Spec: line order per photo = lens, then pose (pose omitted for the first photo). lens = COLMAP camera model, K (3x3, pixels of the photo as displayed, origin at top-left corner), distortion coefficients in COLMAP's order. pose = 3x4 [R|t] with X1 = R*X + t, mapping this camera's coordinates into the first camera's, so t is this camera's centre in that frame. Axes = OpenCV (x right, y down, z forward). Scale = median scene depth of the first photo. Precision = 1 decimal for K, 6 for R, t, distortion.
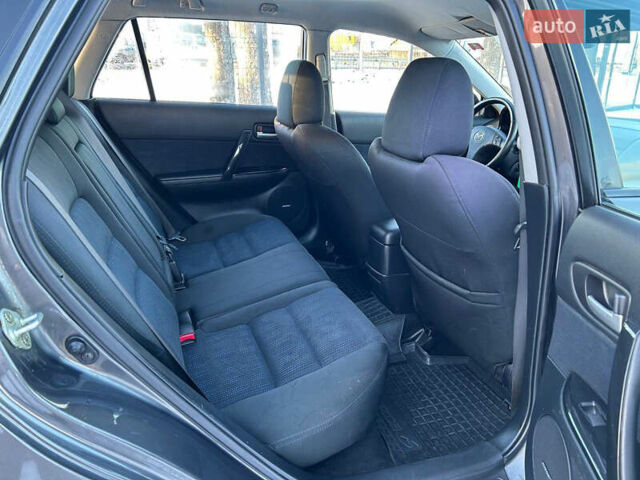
lens RADIAL K [[483.9, 0, 320.0], [0, 483.9, 240.0], [0, 0, 1]] dist [0.032717, -0.033145]
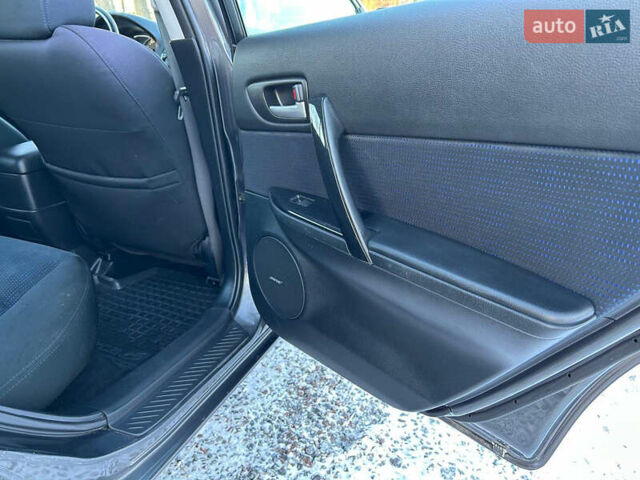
lens RADIAL K [[483.9, 0, 320.0], [0, 483.9, 240.0], [0, 0, 1]] dist [0.032717, -0.033145]
pose [[0.698182, -0.314889, 0.642952, -0.118358], [0.260015, 0.948283, 0.182076, 0.141351], [-0.667034, 0.040054, 0.743950, 0.055158]]
